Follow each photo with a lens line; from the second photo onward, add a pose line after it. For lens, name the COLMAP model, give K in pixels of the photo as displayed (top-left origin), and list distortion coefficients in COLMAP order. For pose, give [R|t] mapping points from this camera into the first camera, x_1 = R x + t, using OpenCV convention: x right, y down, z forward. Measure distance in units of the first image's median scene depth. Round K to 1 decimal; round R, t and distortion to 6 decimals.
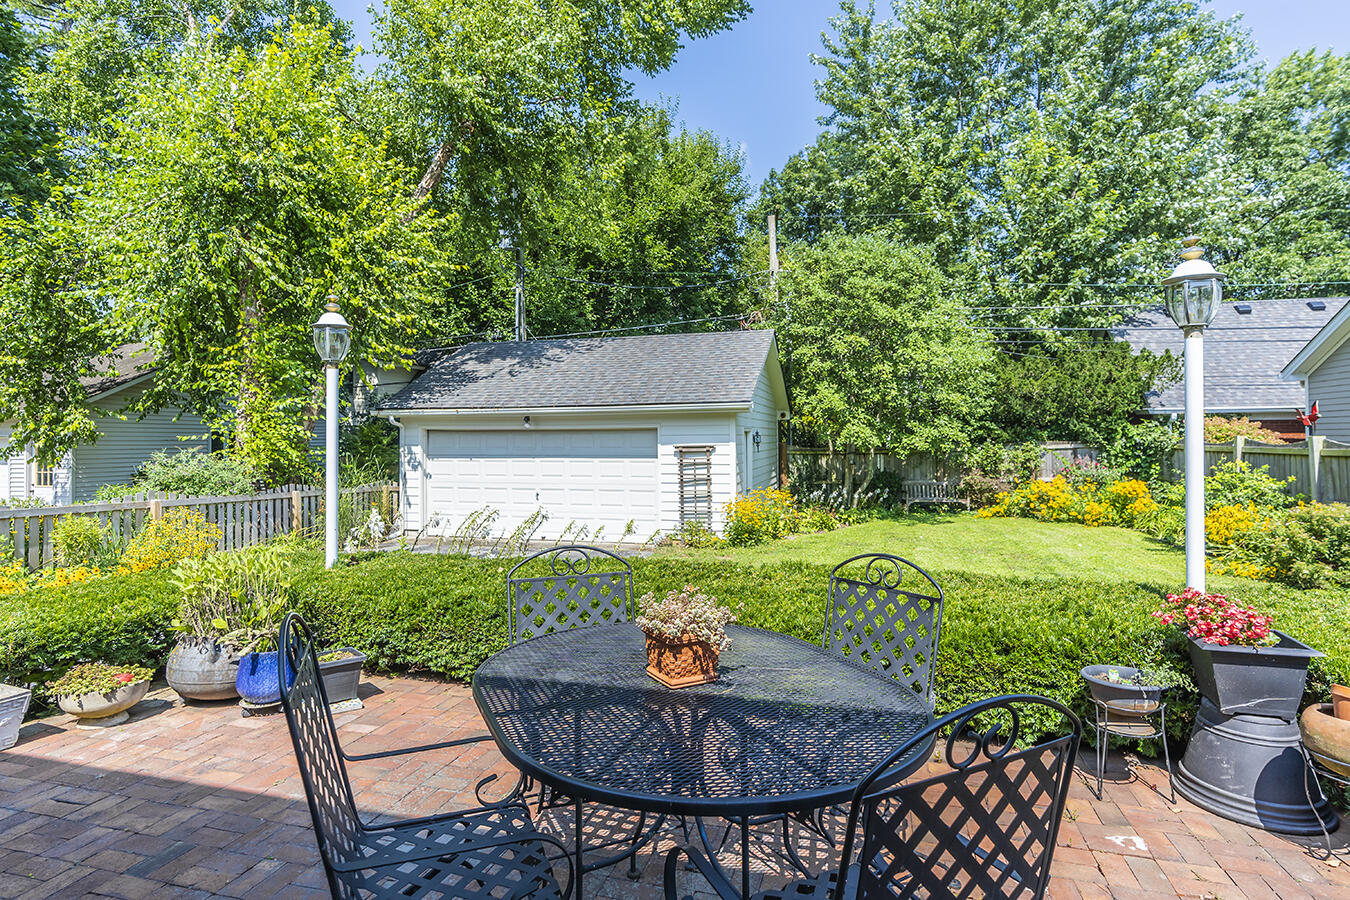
lens RADIAL K [[675.8, 0, 676.0], [0, 675.8, 419.7], [0, 0, 1]] dist [0.002344, 0.000029]
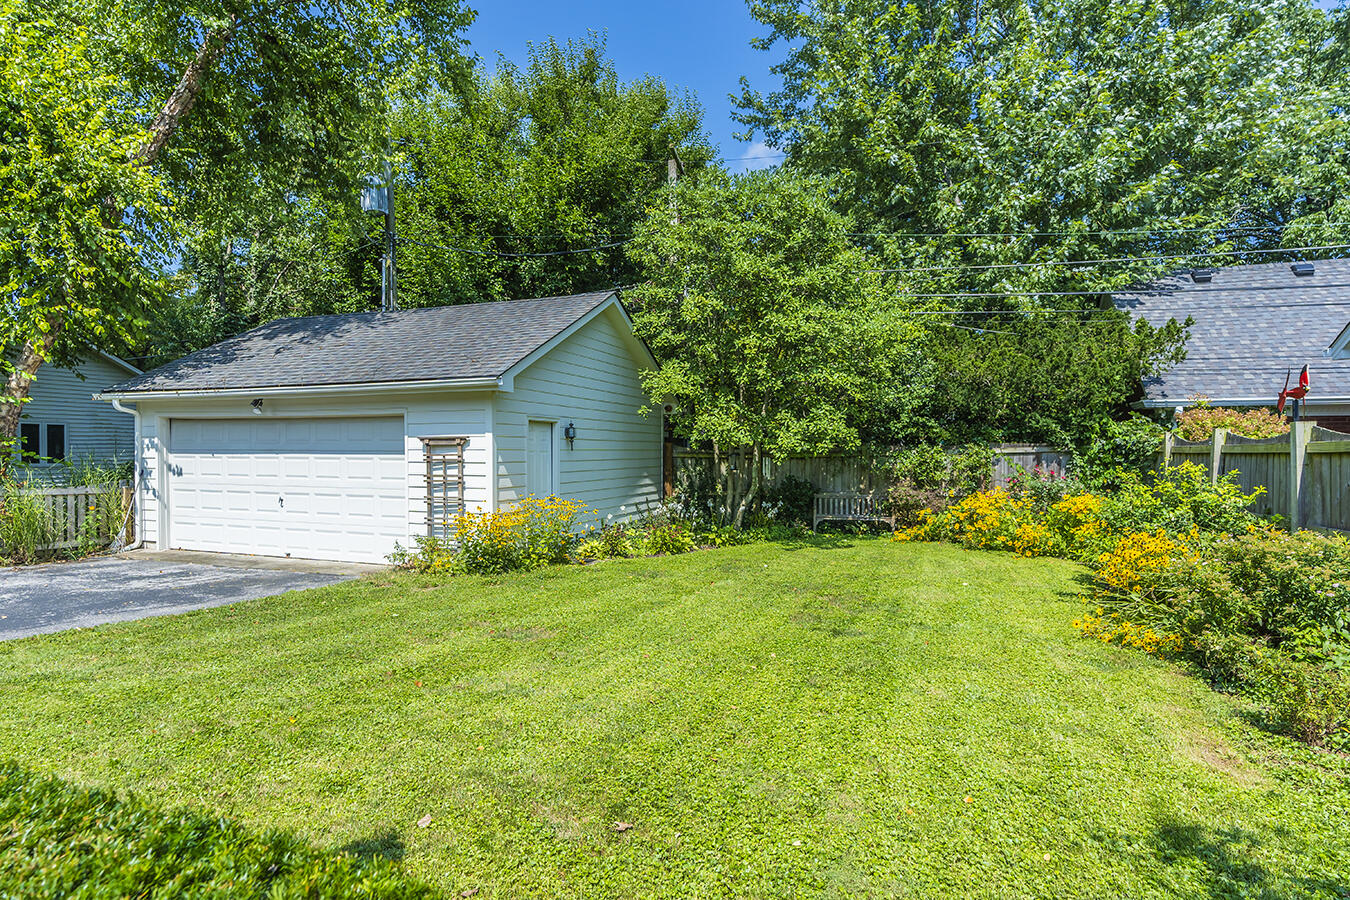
lens RADIAL K [[704.1, 0, 673.5], [0, 704.1, 456.1], [0, 0, 1]] dist [0.002944, -0.001114]
pose [[0.995360, 0.010595, -0.095640, 0.287358], [-0.007383, 0.999399, 0.033877, 0.024987], [0.095942, -0.033013, 0.994839, 0.200998]]
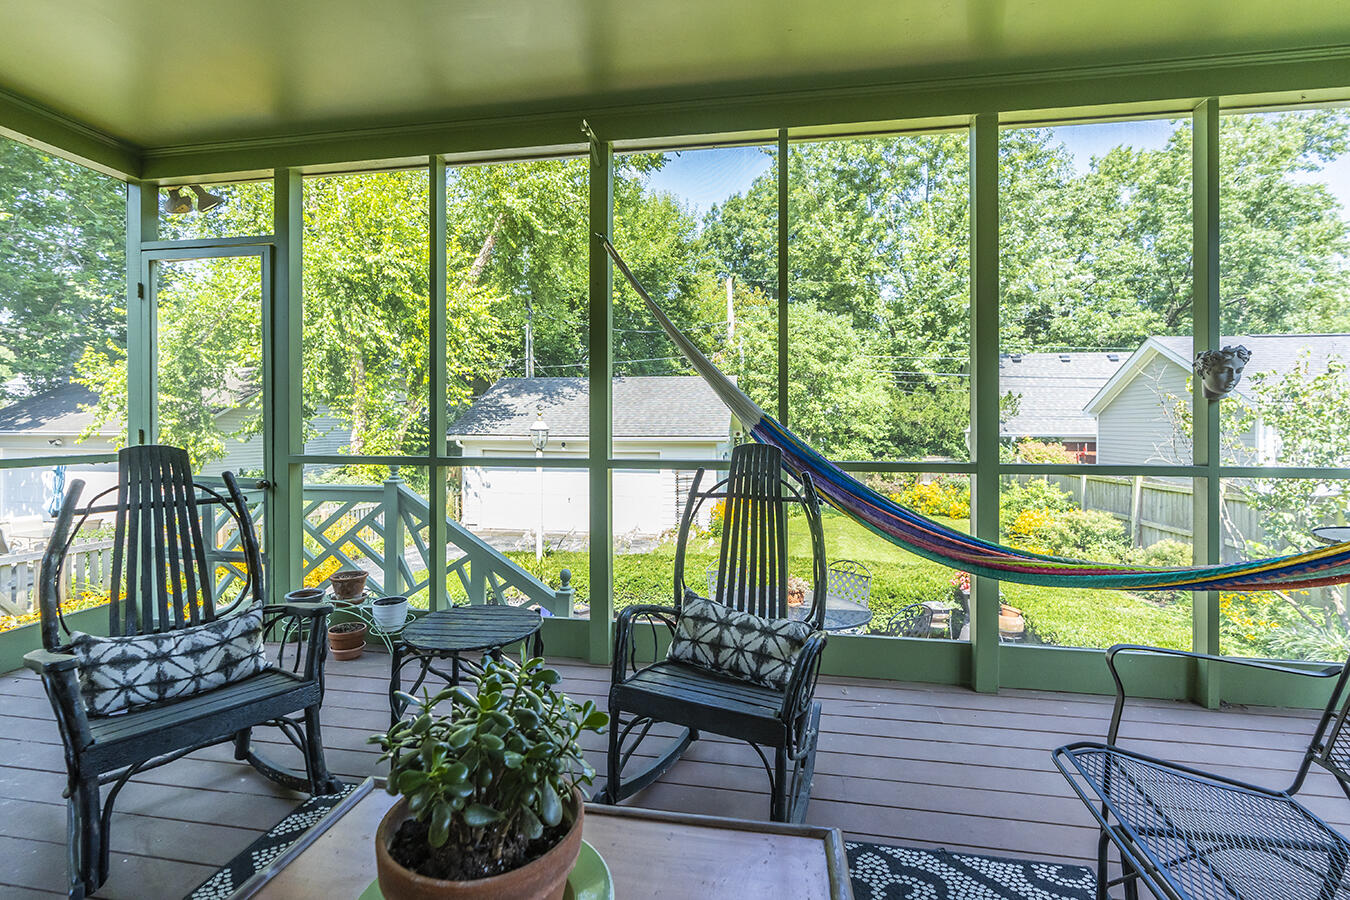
lens RADIAL K [[616.1, 0, 667.4], [0, 616.1, 427.0], [0, 0, 1]] dist [-0.003983, -0.000203]
pose [[0.995729, 0.007996, 0.091977, -0.107021], [-0.010856, 0.999472, 0.030639, -0.066390], [-0.091684, -0.031506, 0.995290, -0.225059]]
